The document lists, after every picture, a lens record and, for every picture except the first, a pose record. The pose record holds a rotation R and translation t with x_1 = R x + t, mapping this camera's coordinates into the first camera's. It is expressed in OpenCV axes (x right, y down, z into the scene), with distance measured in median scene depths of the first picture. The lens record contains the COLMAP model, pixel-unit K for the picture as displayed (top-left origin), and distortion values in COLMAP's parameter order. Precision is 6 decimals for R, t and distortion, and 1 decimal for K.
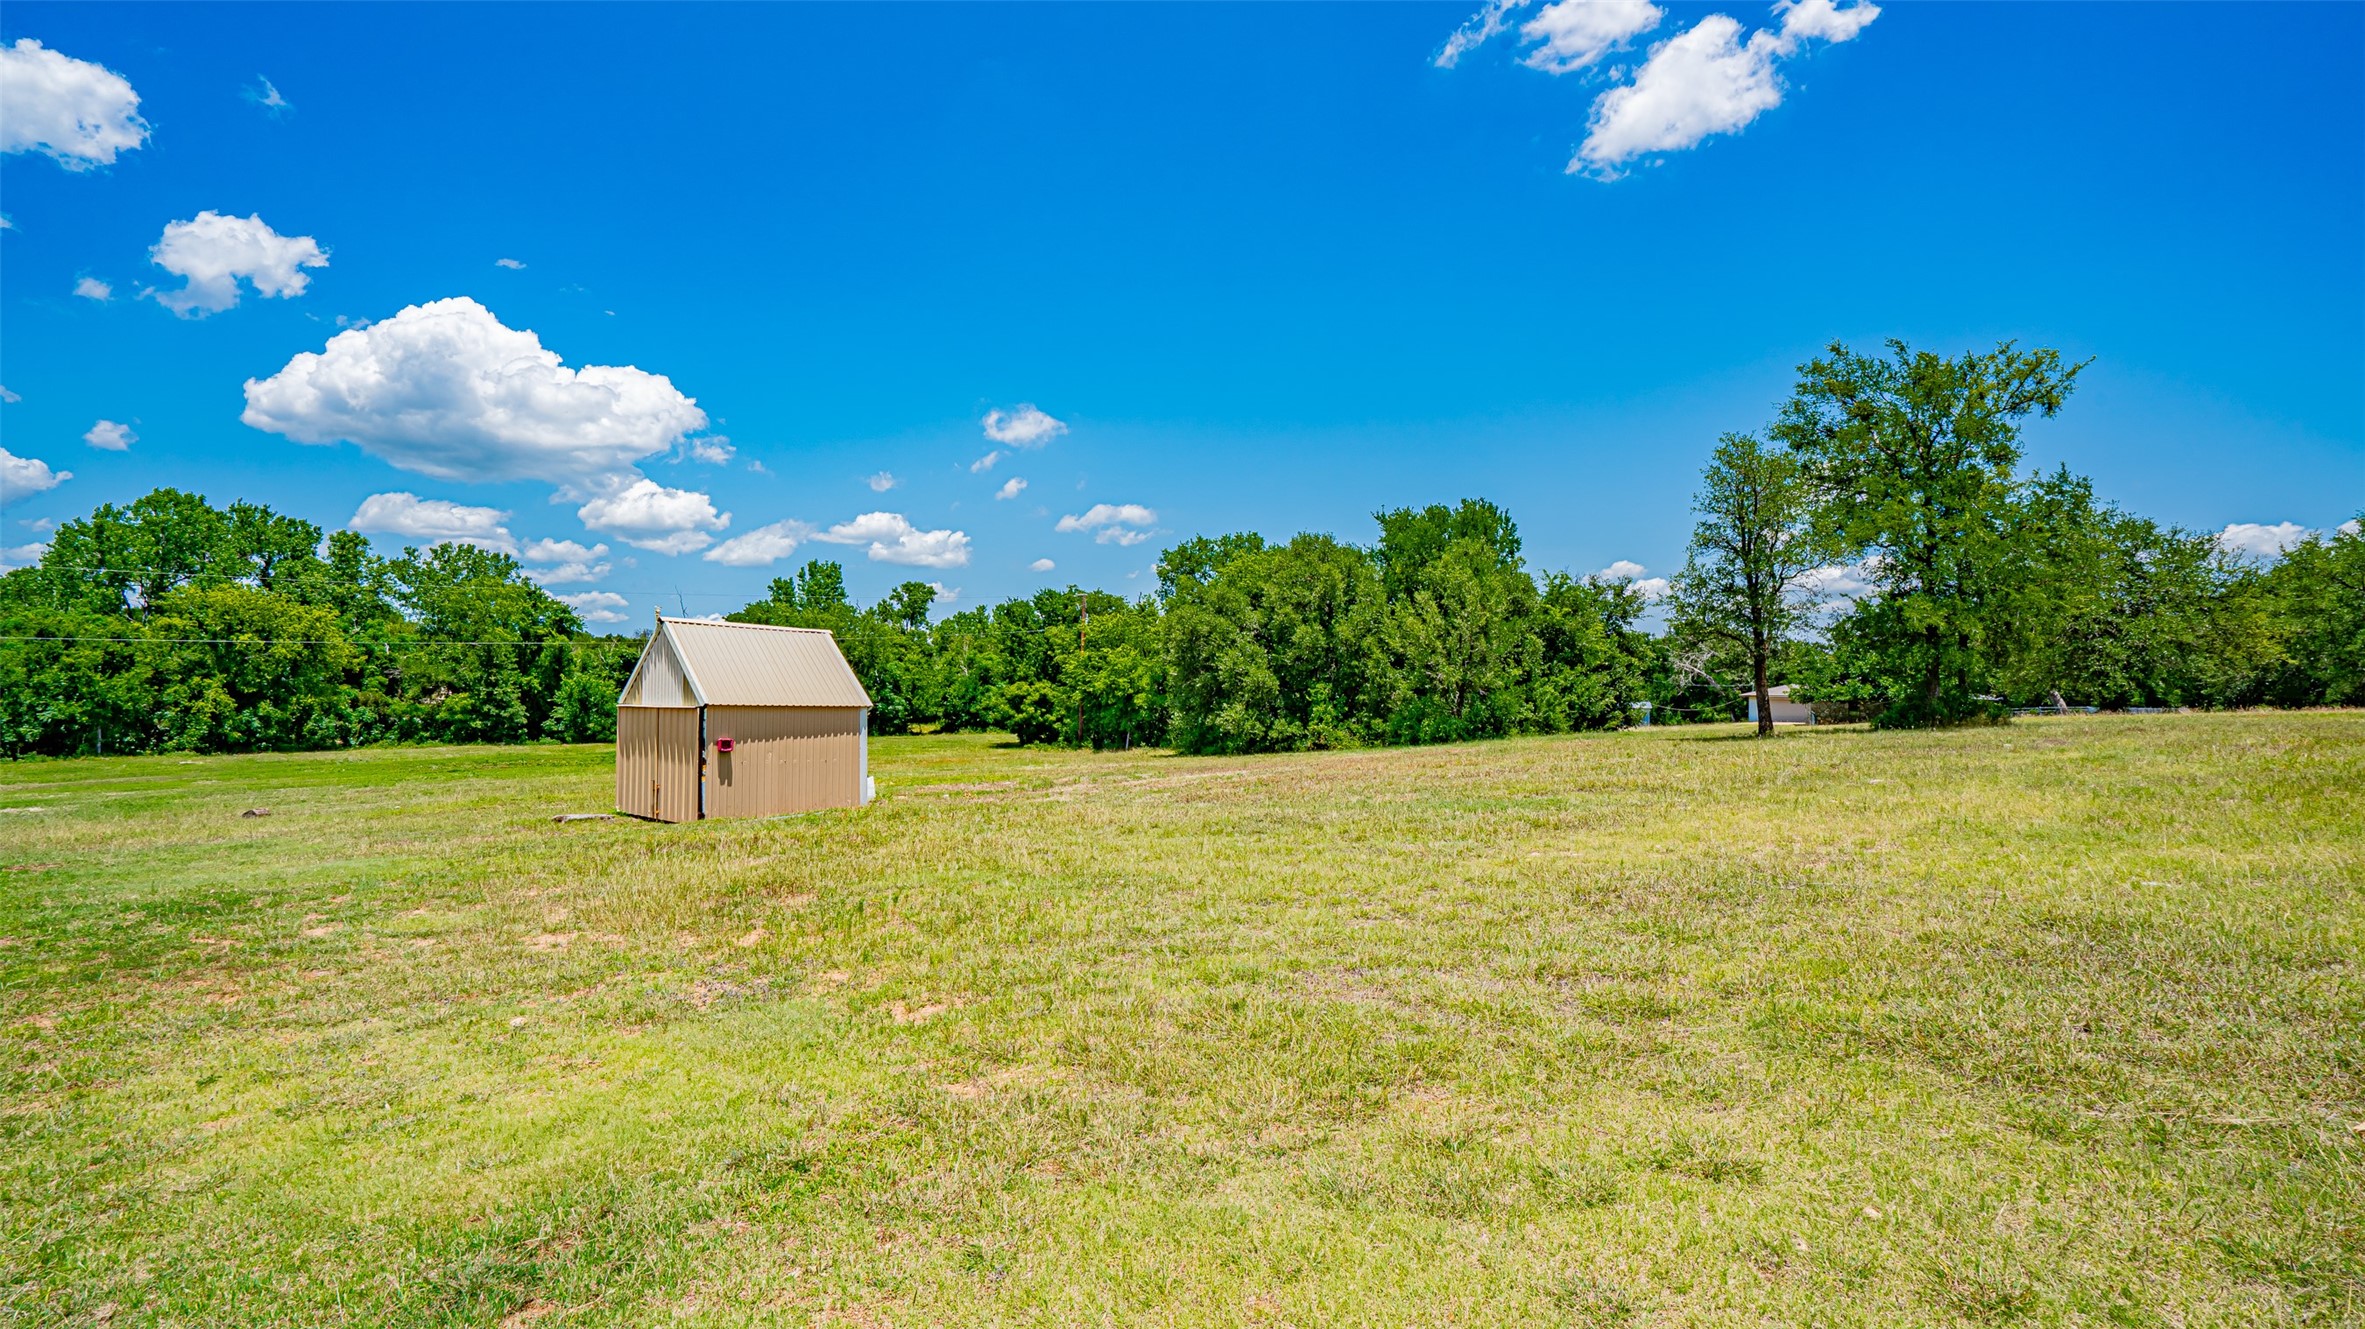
lens RADIAL K [[1115.2, 0, 1187.5], [0, 1115.2, 619.0], [0, 0, 1]] dist [-0.001459, -0.000159]
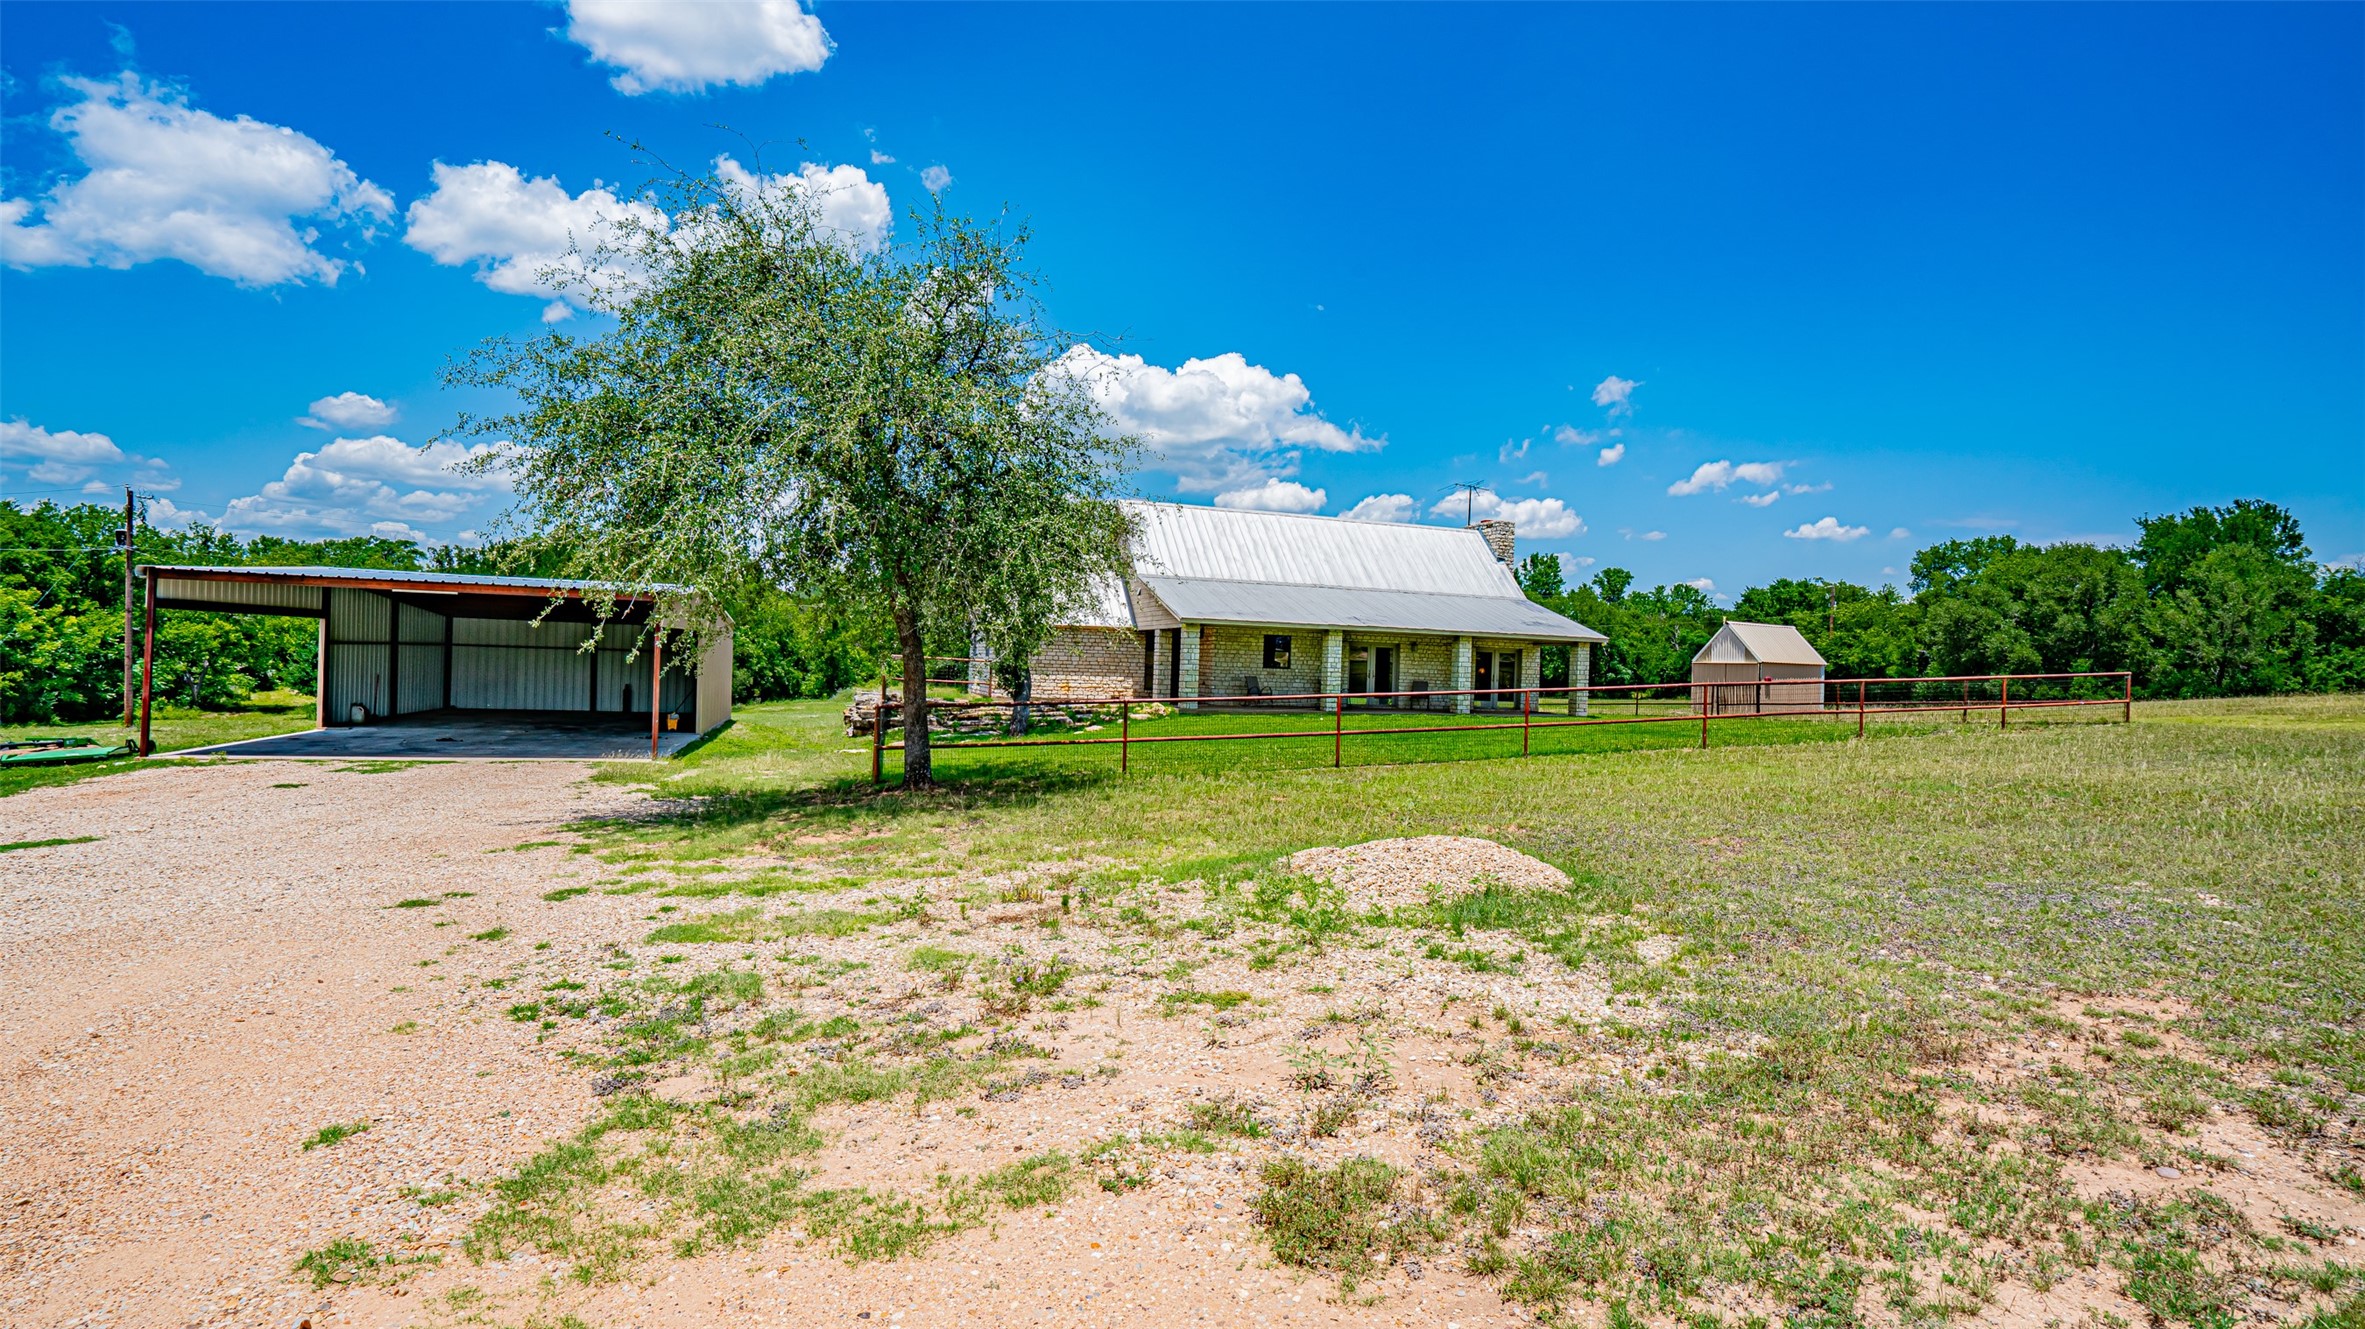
lens RADIAL K [[1129.0, 0, 1186.8], [0, 1129.0, 651.7], [0, 0, 1]] dist [-0.021732, 0.015667]
pose [[0.864924, 0.010302, -0.501797, -0.121172], [0.016010, 0.998714, 0.048098, -0.029042], [0.501647, -0.049635, 0.863647, -0.625376]]
